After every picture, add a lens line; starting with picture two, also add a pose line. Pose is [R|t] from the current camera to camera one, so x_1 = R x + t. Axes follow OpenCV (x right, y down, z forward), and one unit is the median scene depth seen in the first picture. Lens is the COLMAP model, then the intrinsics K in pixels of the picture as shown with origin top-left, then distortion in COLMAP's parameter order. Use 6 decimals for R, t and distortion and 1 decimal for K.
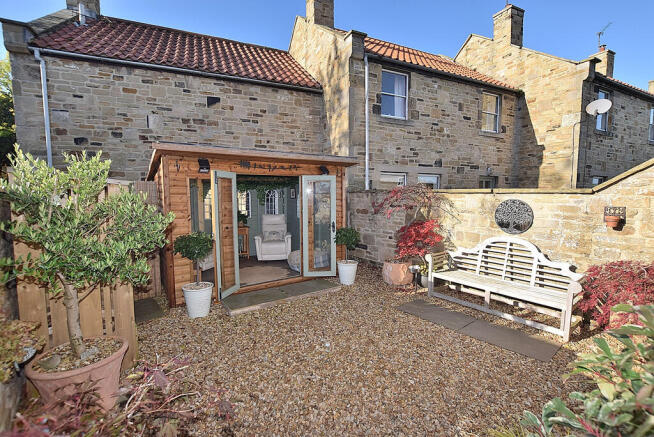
lens RADIAL K [[293.2, 0, 329.1], [0, 293.2, 217.7], [0, 0, 1]] dist [-0.014647, 0.000746]
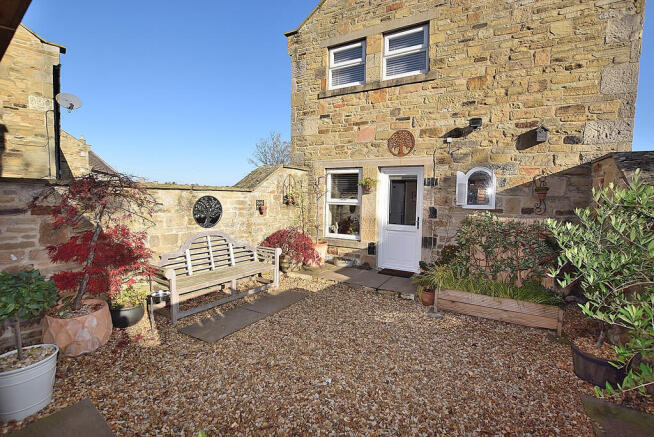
lens RADIAL K [[293.2, 0, 329.1], [0, 293.2, 217.7], [0, 0, 1]] dist [-0.014647, 0.000746]
pose [[-0.321940, -0.076595, 0.943657, -0.641296], [0.059750, 0.993091, 0.100992, -0.076489], [-0.944873, 0.088896, -0.315139, 1.079157]]
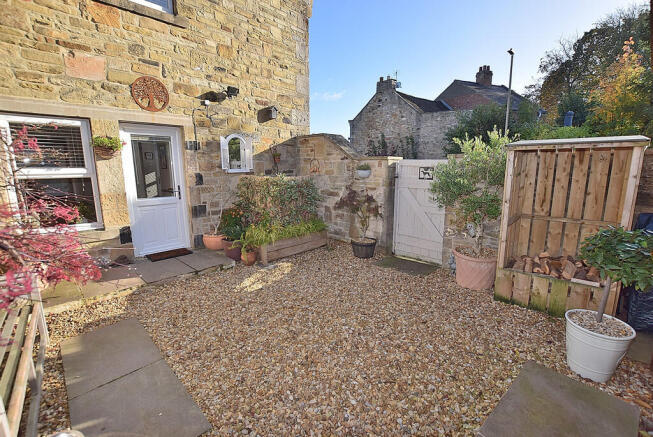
lens RADIAL K [[292.8, 0, 328.6], [0, 292.8, 217.7], [0, 0, 1]] dist [-0.014647, 0.000746]
pose [[-0.996779, 0.019362, -0.077828, 0.106121], [-0.001179, 0.966776, 0.255622, -0.100665], [0.080192, 0.254890, -0.963639, 1.571184]]
